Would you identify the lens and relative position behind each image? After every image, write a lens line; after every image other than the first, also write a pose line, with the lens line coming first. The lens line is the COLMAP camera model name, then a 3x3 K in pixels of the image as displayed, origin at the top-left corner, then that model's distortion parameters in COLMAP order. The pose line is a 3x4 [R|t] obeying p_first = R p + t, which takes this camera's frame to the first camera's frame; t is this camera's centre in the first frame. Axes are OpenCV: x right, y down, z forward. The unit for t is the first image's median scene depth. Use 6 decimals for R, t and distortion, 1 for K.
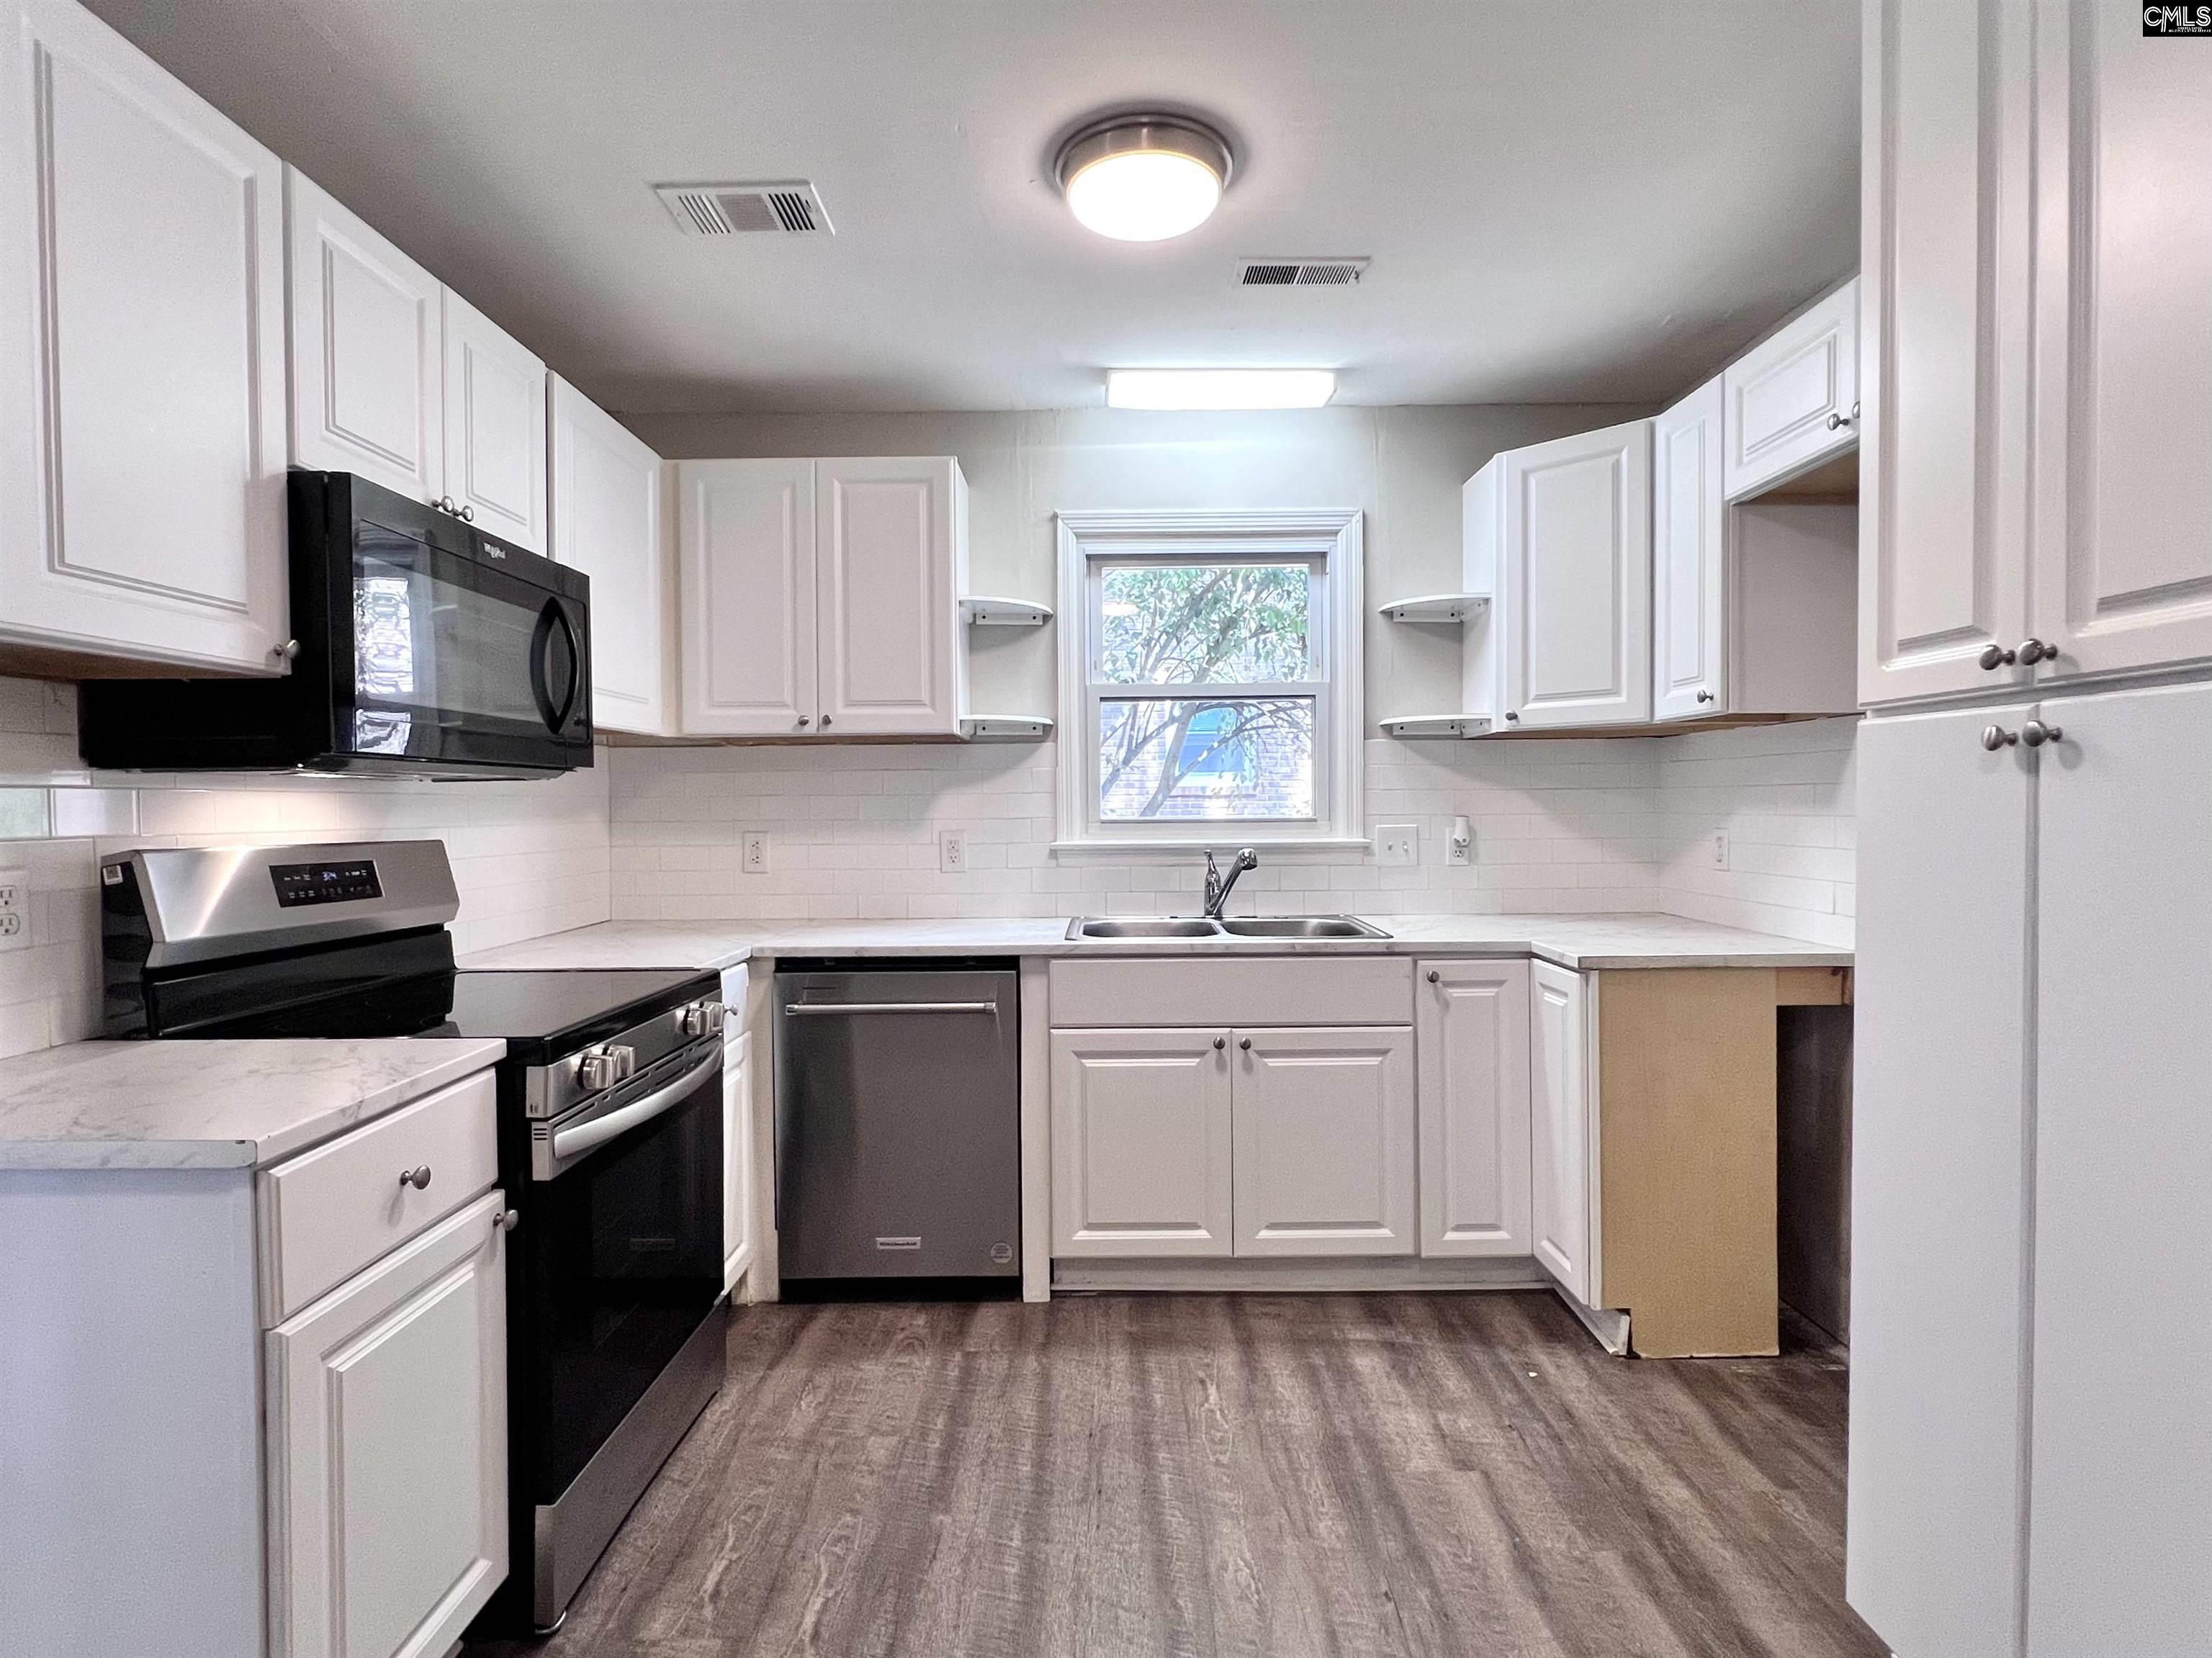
lens RADIAL K [[1095.8, 0, 1111.7], [0, 1095.8, 821.9], [0, 0, 1]] dist [-0.003843, 0.001636]
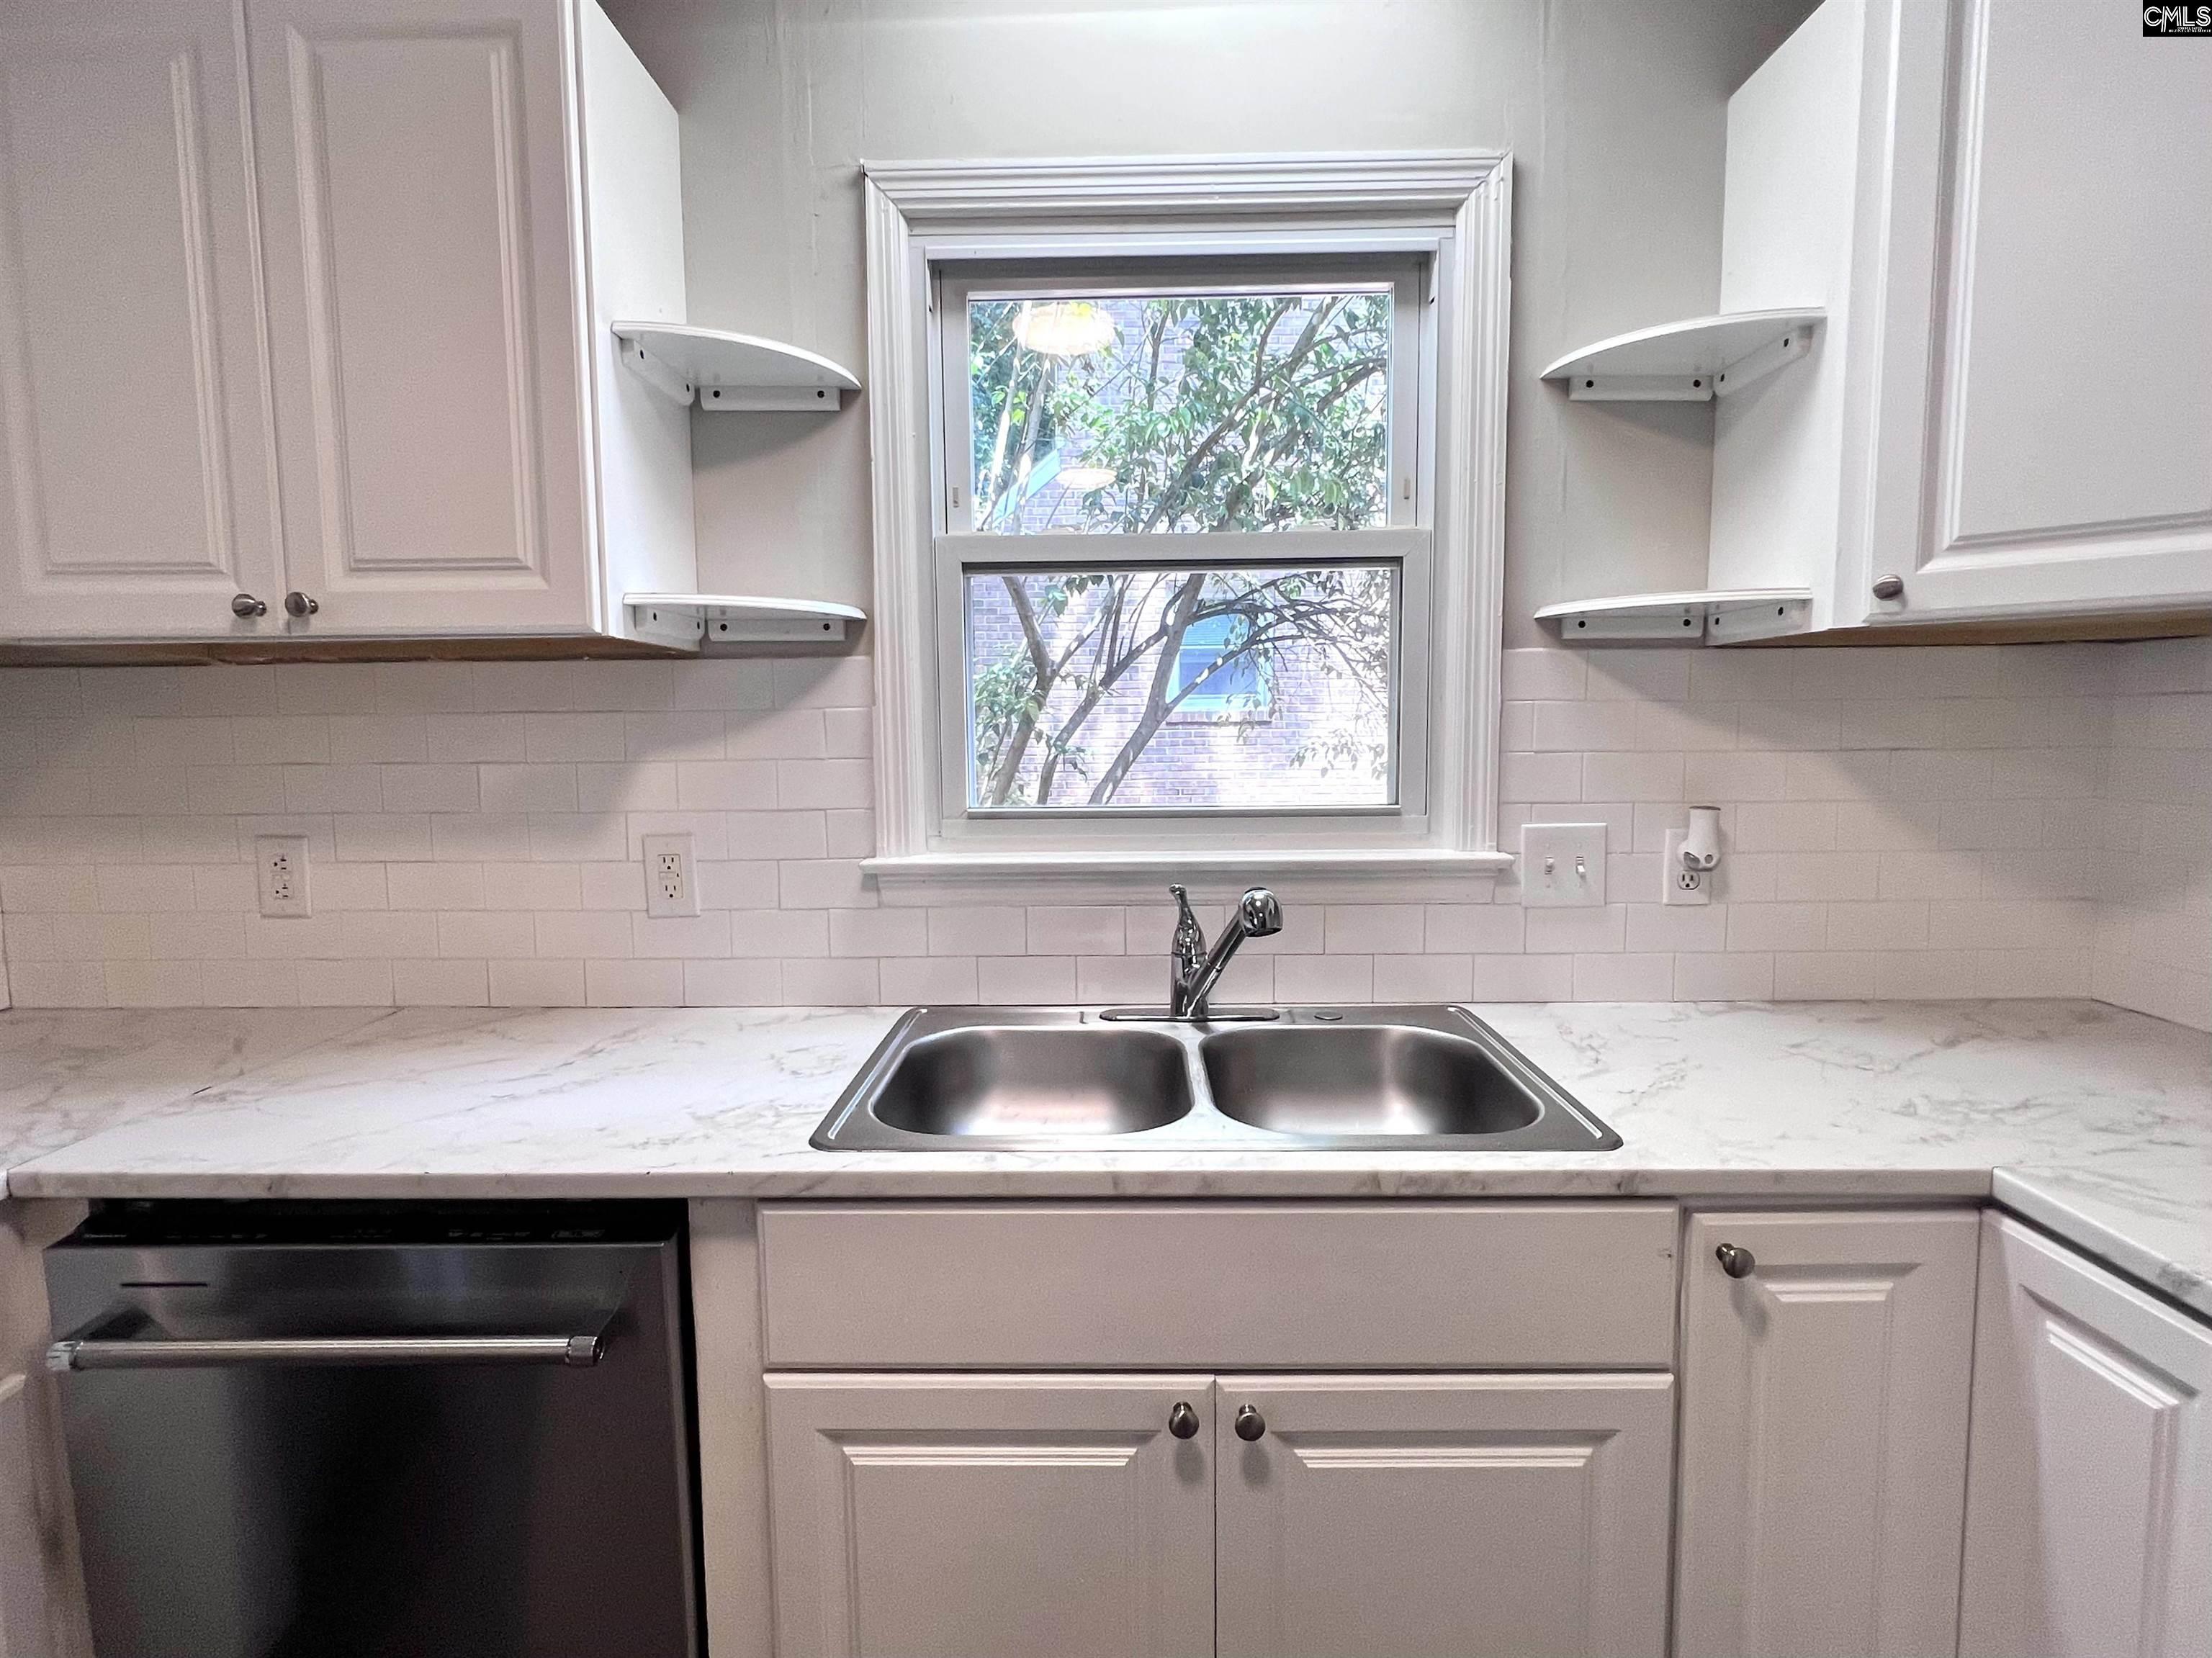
lens RADIAL K [[1117.8, 0, 1105.6], [0, 1117.8, 824.3], [0, 0, 1]] dist [-0.002815, 0.000668]
pose [[0.999895, 0.000092, -0.014495, 0.062758], [0.000981, 0.997260, 0.073968, -0.035040], [0.014462, -0.073974, 0.997155, 0.507882]]
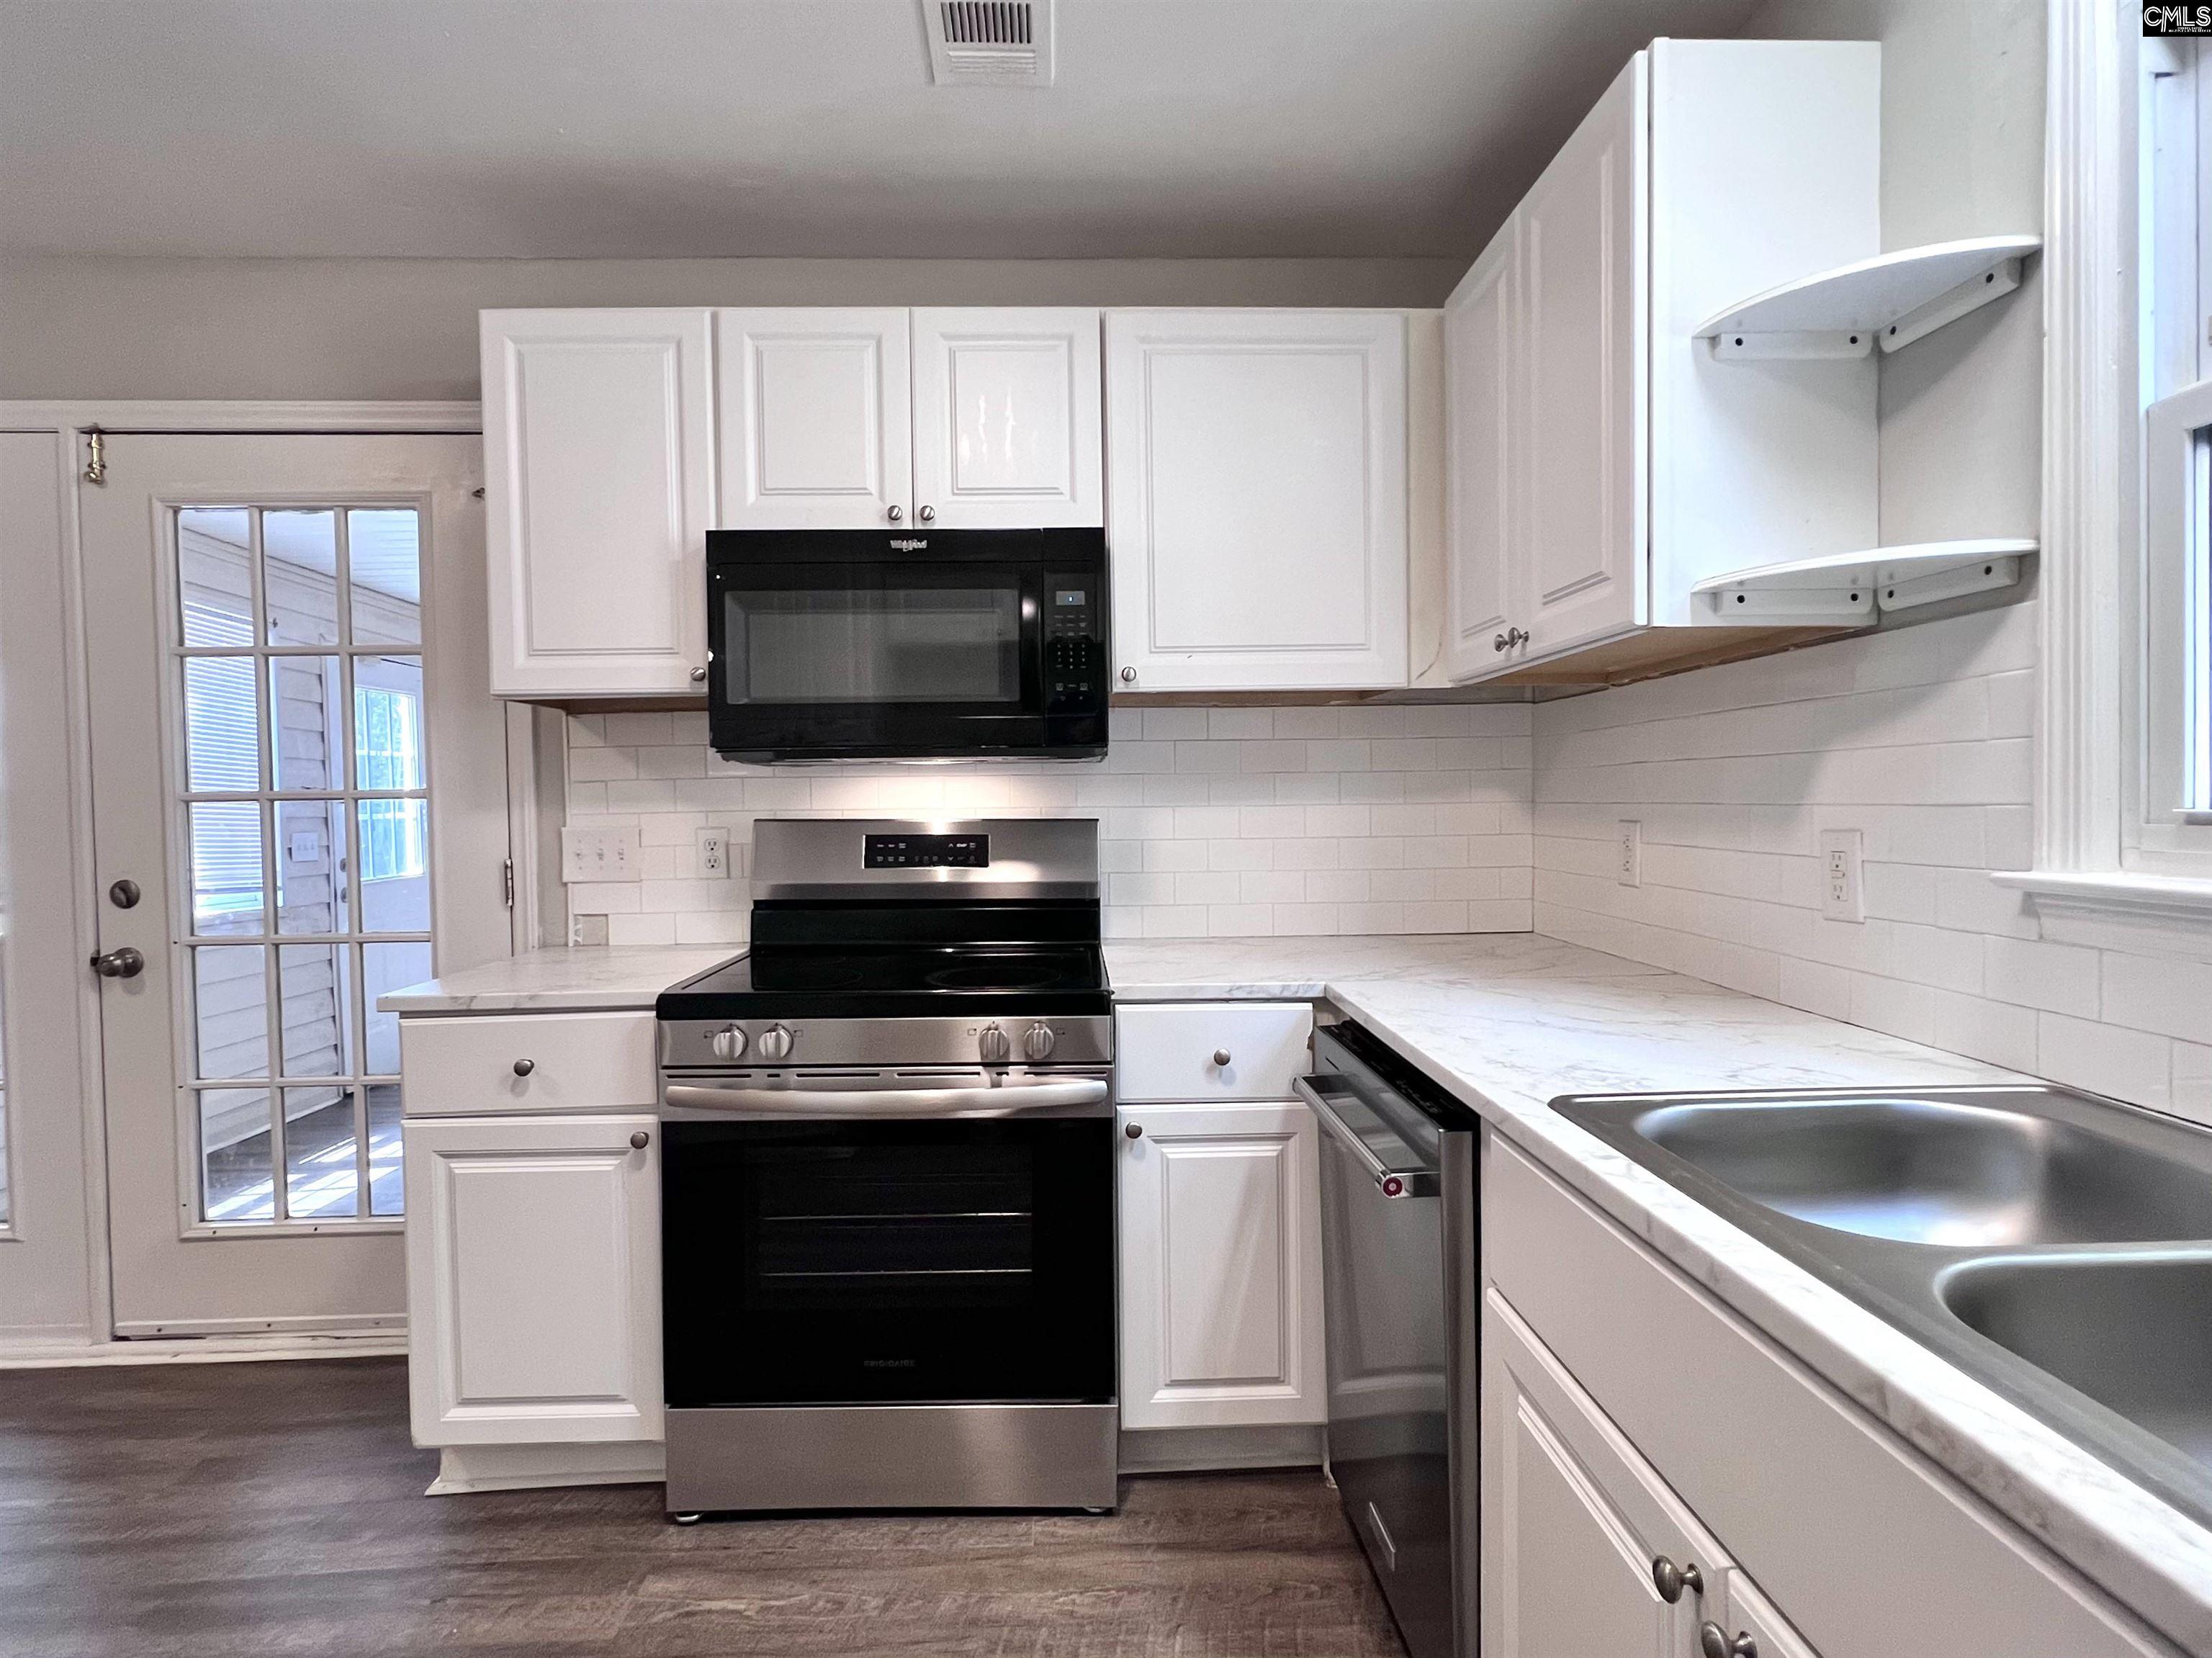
lens RADIAL K [[1135.2, 0, 1108.7], [0, 1135.2, 824.9], [0, 0, 1]] dist [-0.003182, 0.000048]
pose [[0.037352, 0.030140, -0.998848, 0.323039], [-0.004323, 0.999541, 0.029999, -0.007266], [0.999293, 0.003197, 0.037465, 0.692194]]
